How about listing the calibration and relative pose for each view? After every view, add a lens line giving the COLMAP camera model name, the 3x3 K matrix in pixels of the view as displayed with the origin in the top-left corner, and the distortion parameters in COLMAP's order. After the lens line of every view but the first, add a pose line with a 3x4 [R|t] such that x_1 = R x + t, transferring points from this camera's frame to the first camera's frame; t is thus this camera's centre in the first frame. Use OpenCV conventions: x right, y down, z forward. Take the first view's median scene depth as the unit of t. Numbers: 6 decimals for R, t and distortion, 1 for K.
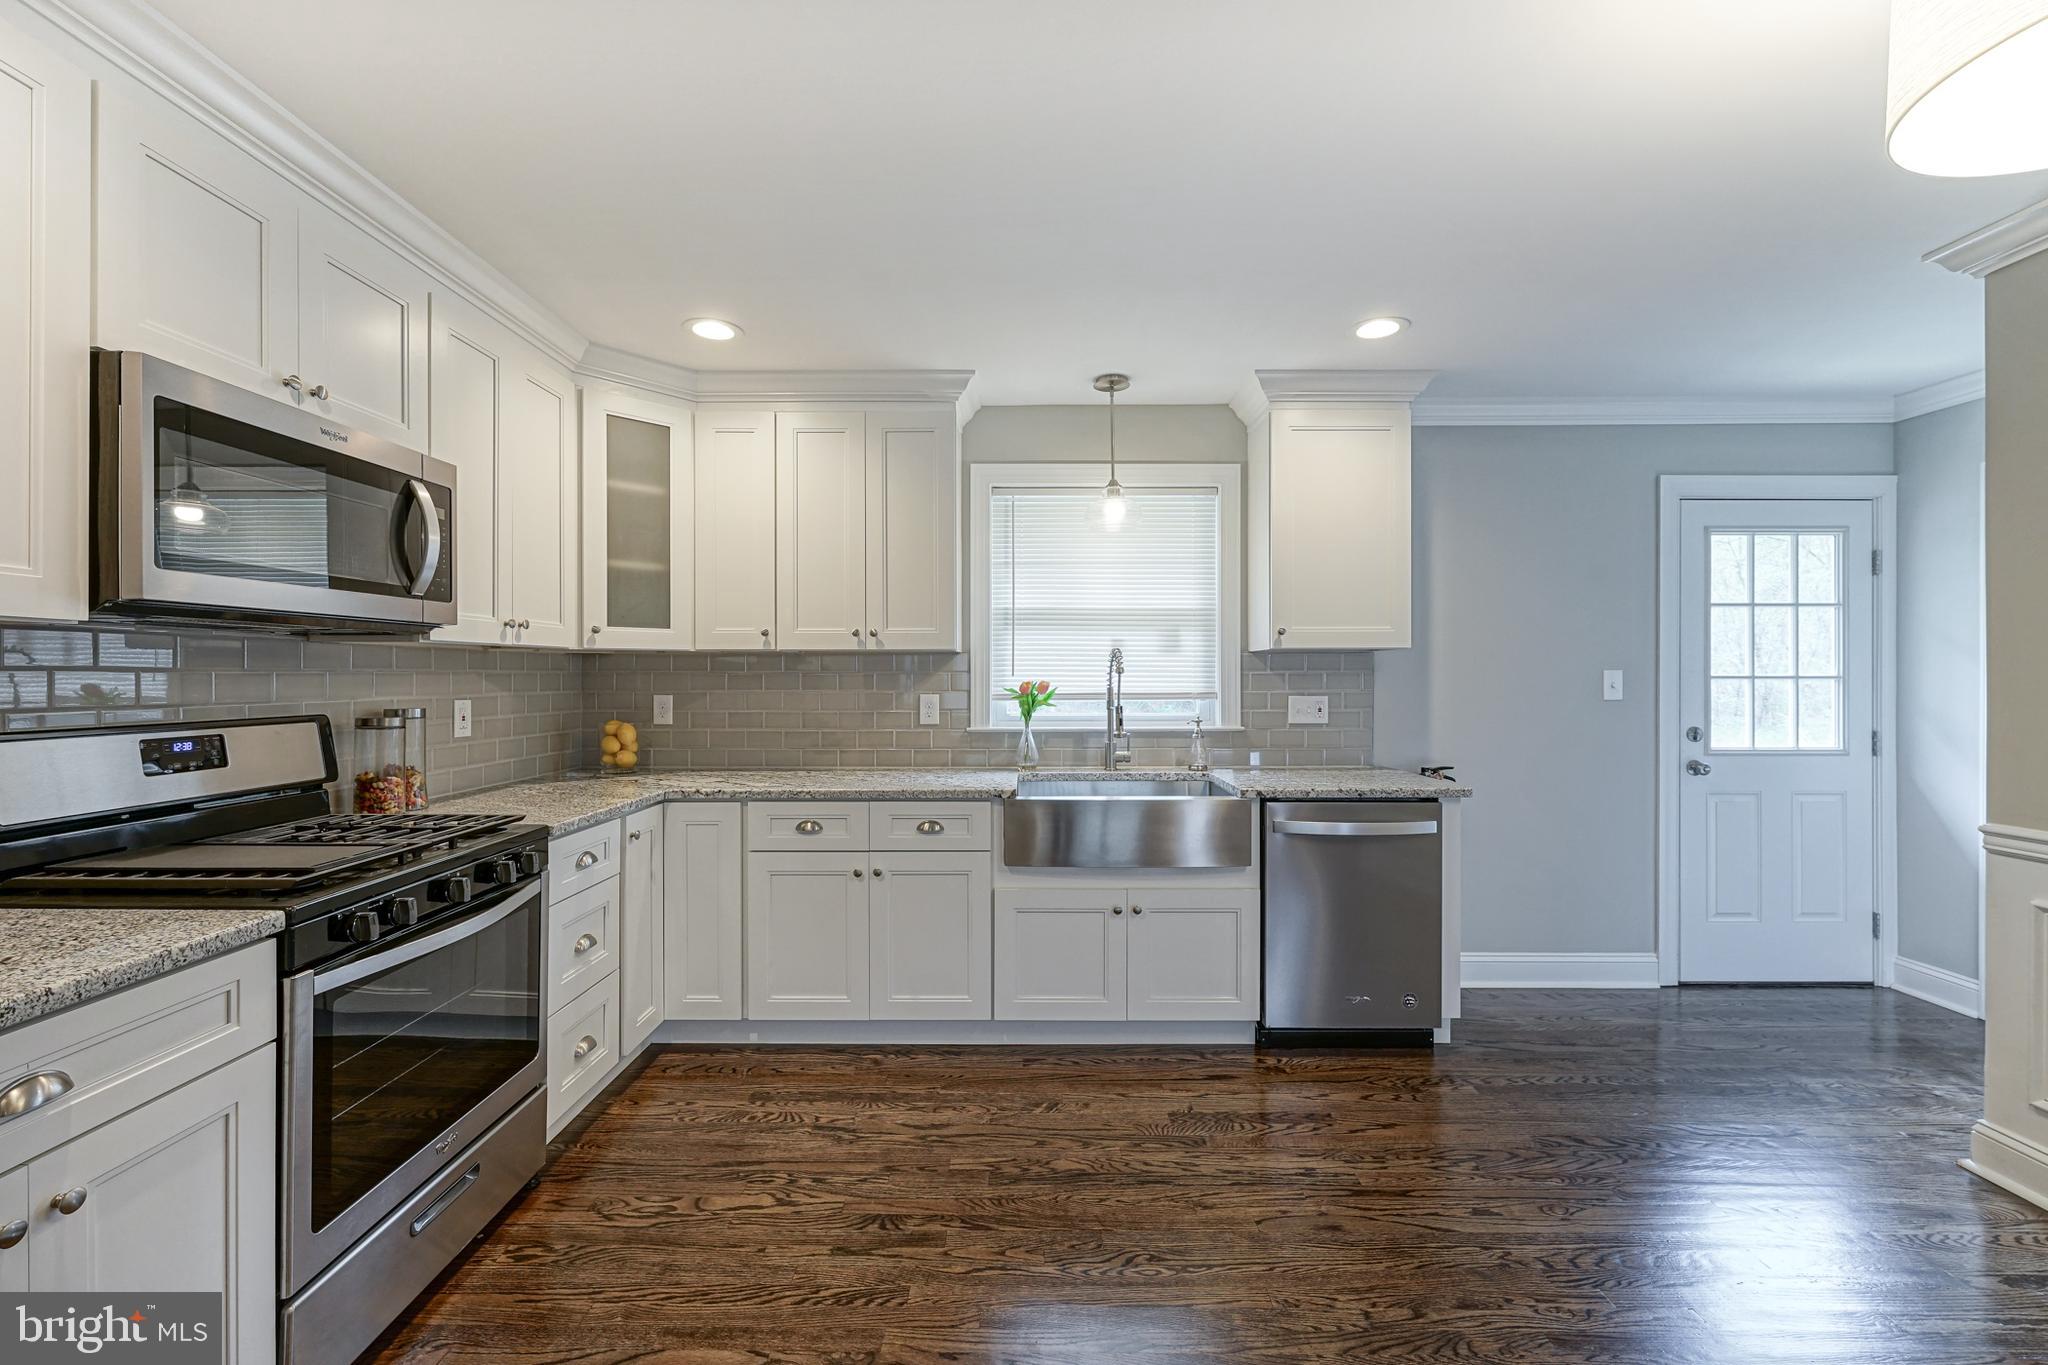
lens RADIAL K [[778.6, 0, 923.8], [0, 778.6, 673.5], [0, 0, 1]] dist [-0.001448, 0.000014]
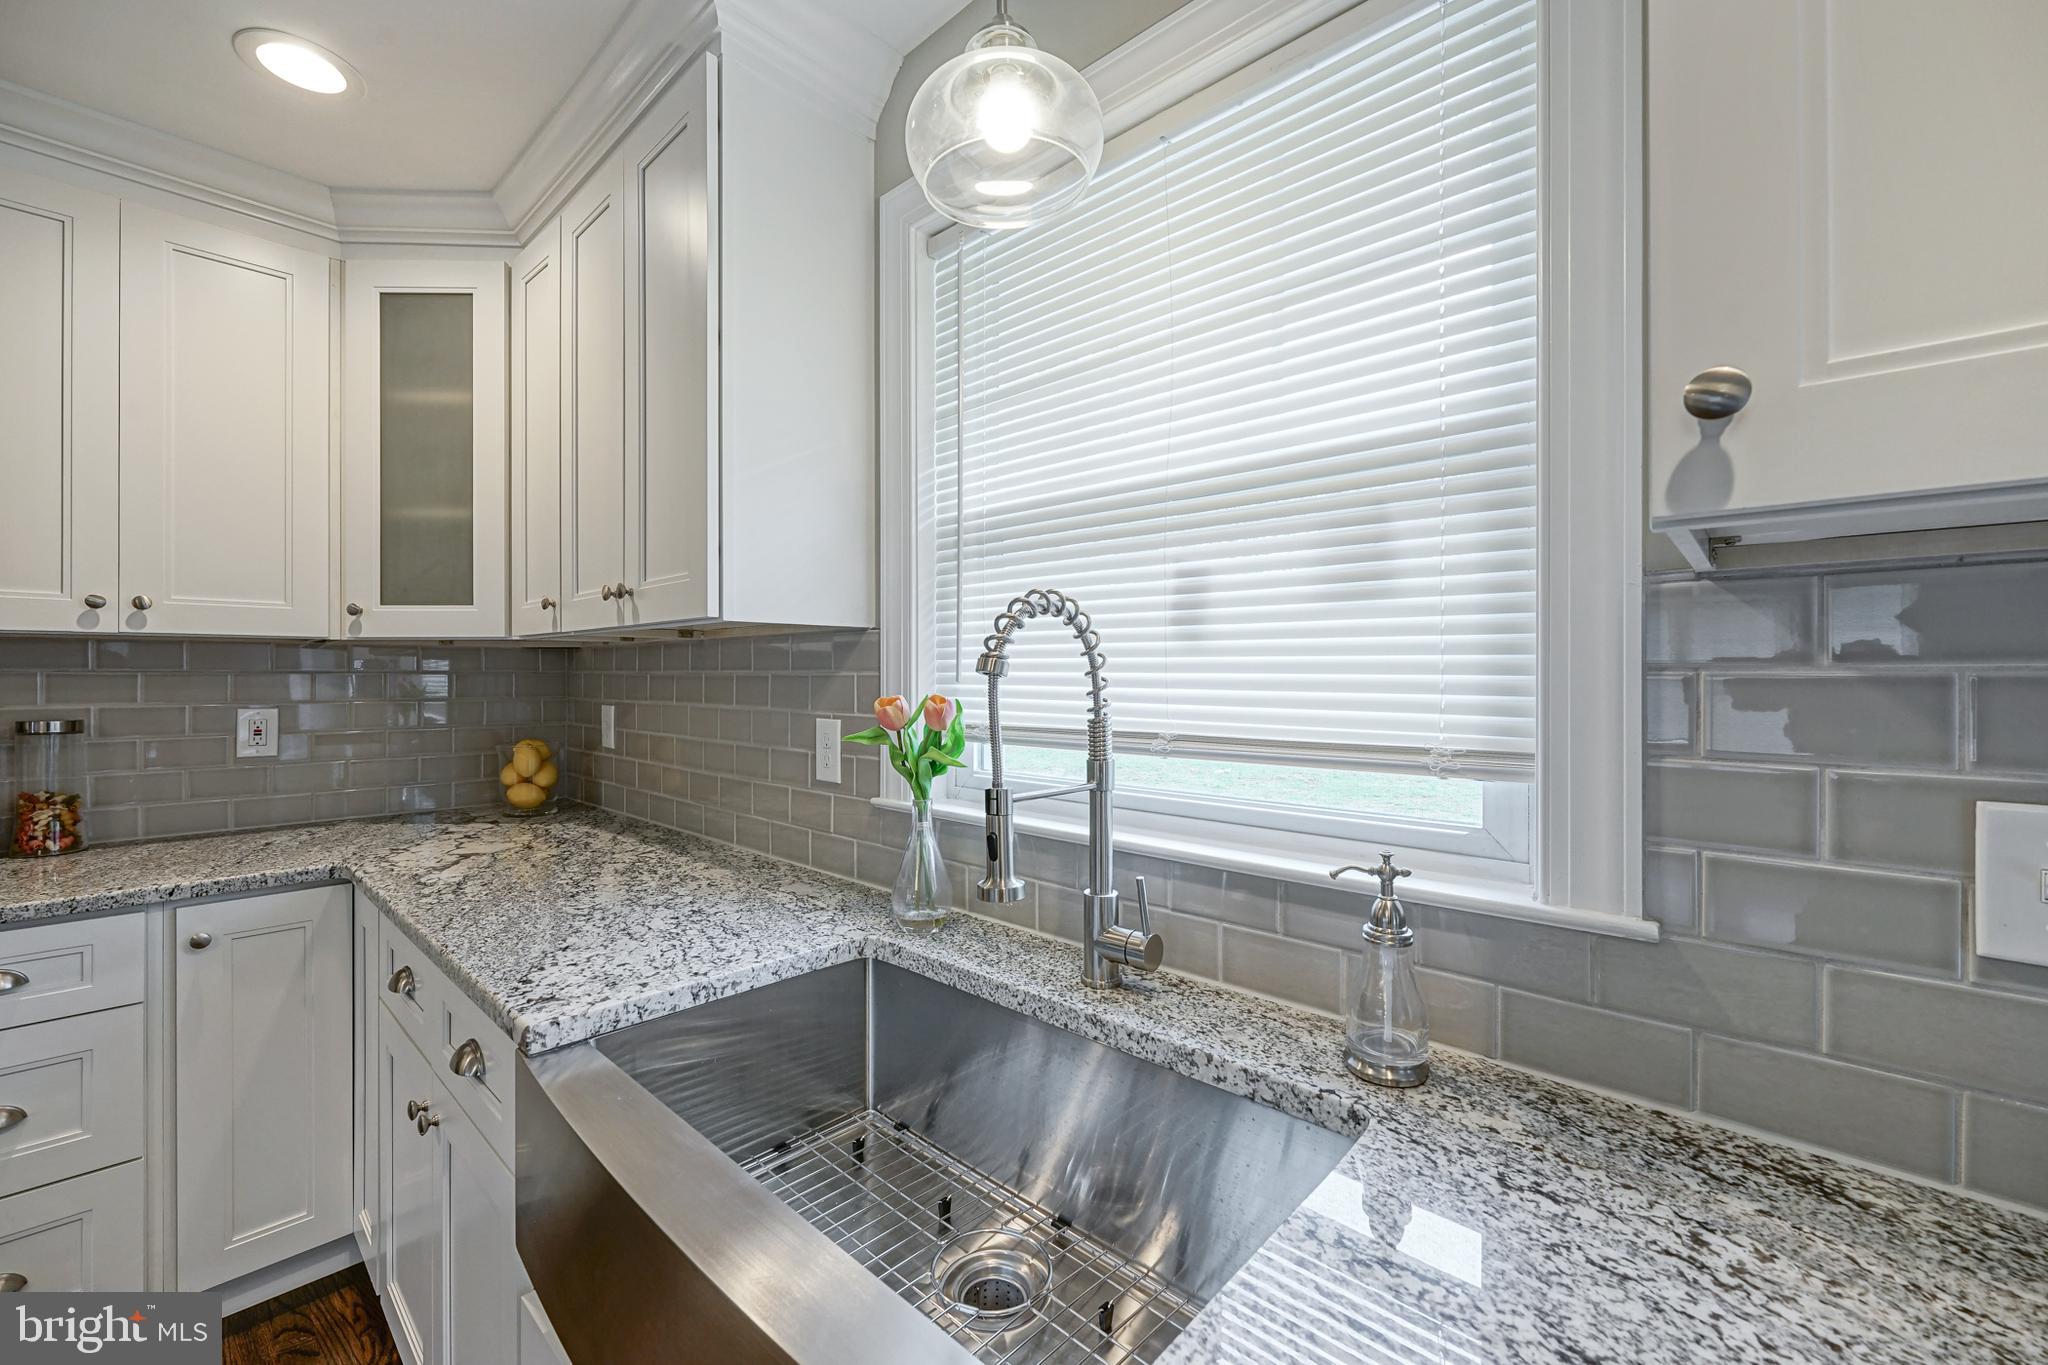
lens RADIAL K [[746.1, 0, 1092.0], [0, 746.1, 678.0], [0, 0, 1]] dist [-0.000156, -0.000029]
pose [[0.793678, 0.002965, -0.608330, 0.485107], [-0.001869, 0.999995, 0.002436, 0.000326], [0.608335, -0.000796, 0.793680, 0.871029]]
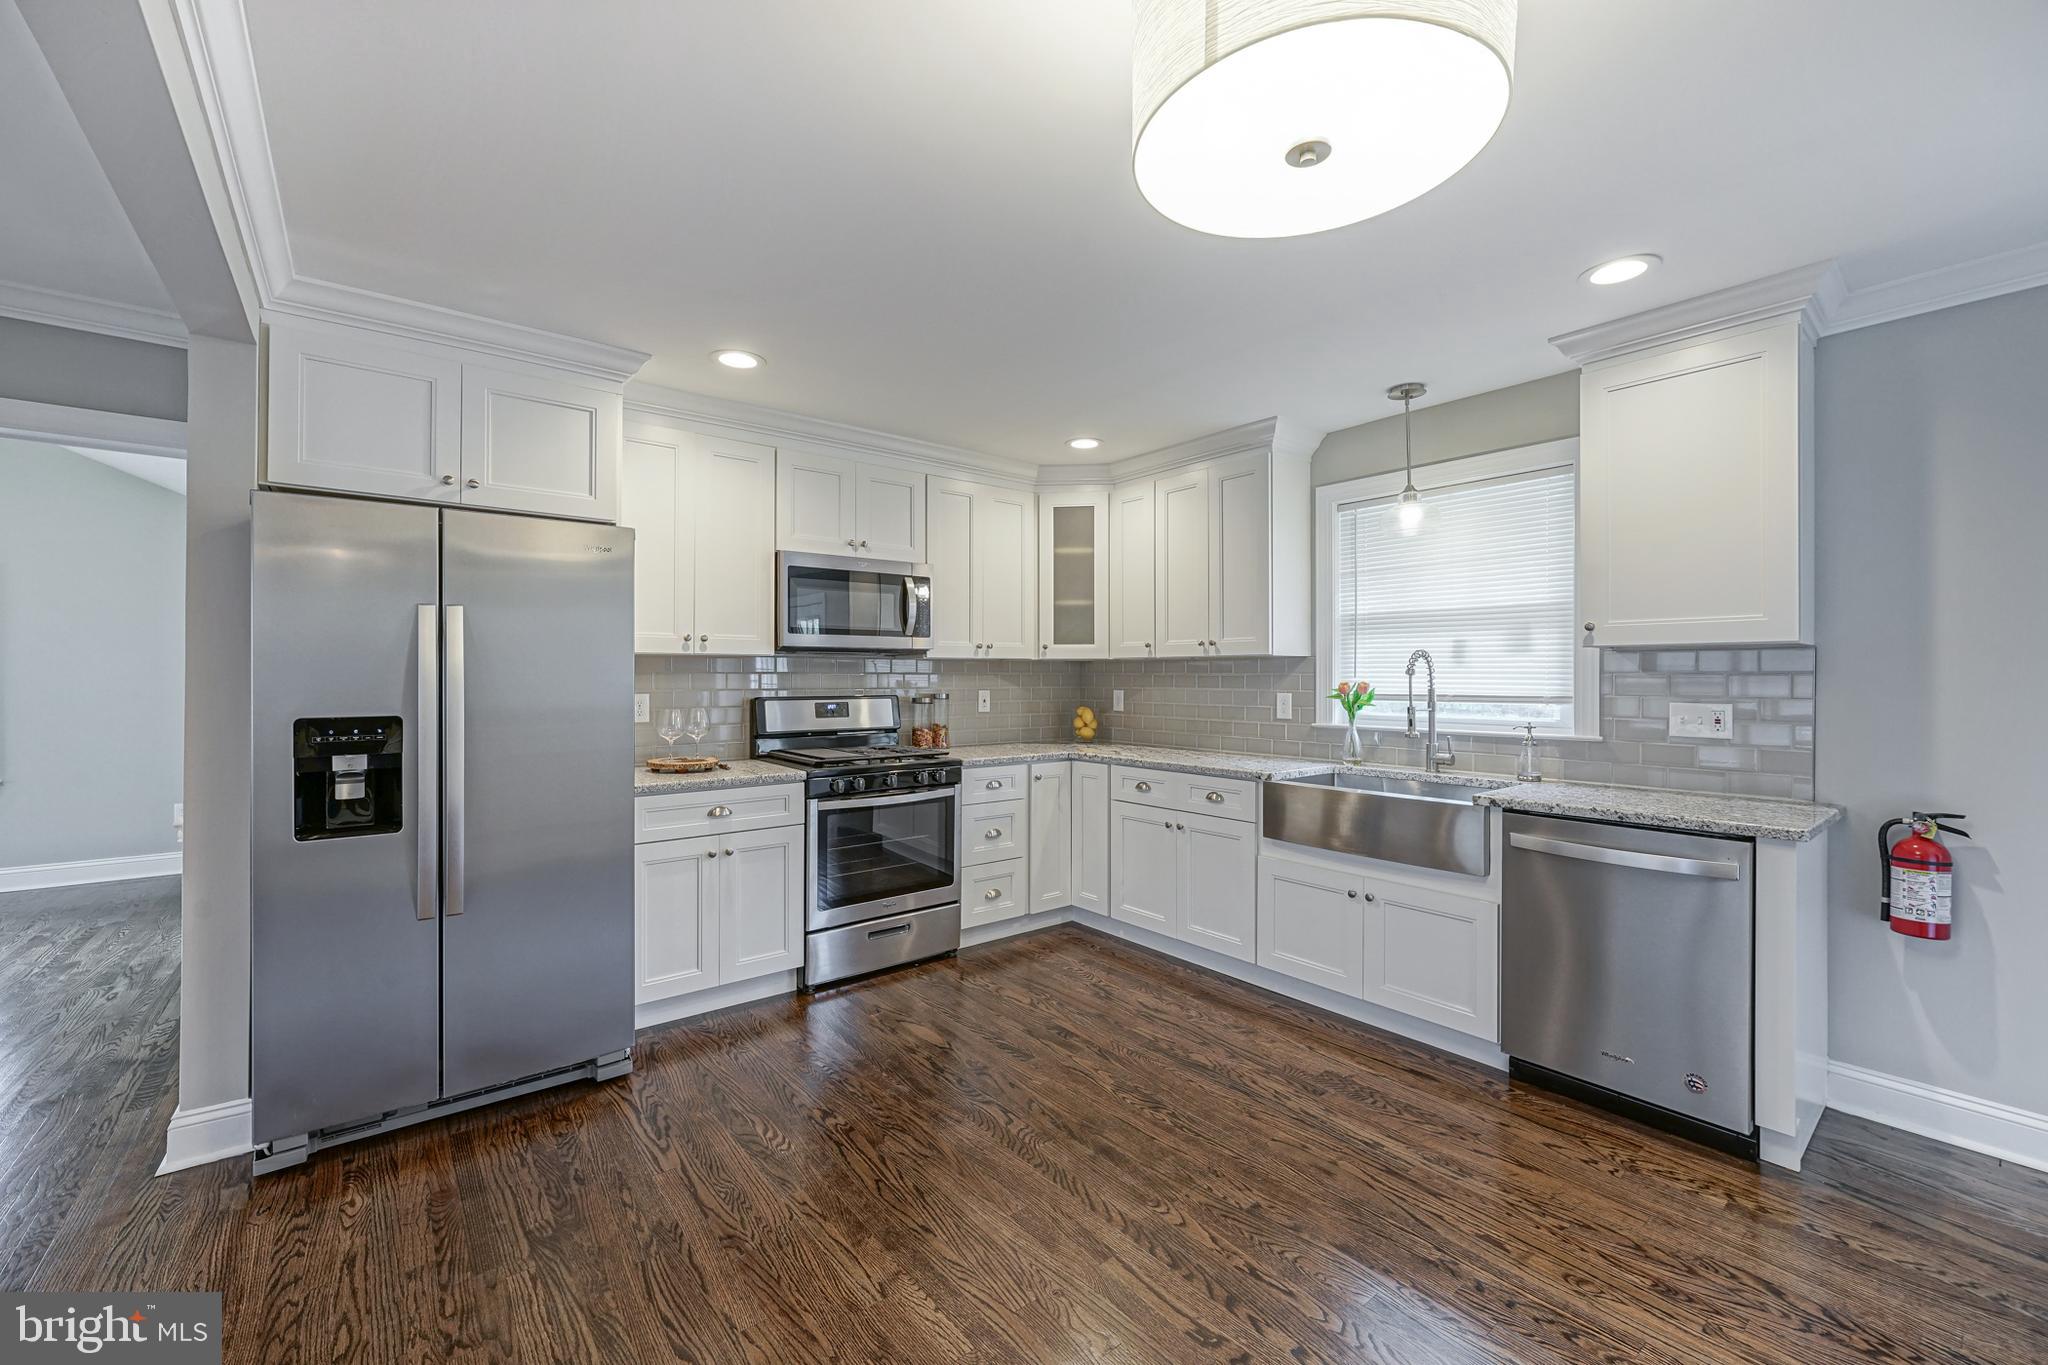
lens RADIAL K [[776.1, 0, 1067.2], [0, 776.1, 673.5], [0, 0, 1]] dist [0.000165, -0.000019]
pose [[0.672466, -0.001108, -0.740128, 0.761752], [-0.000429, 0.999998, -0.001887, 0.000171], [0.740128, 0.001586, 0.672464, -0.017635]]
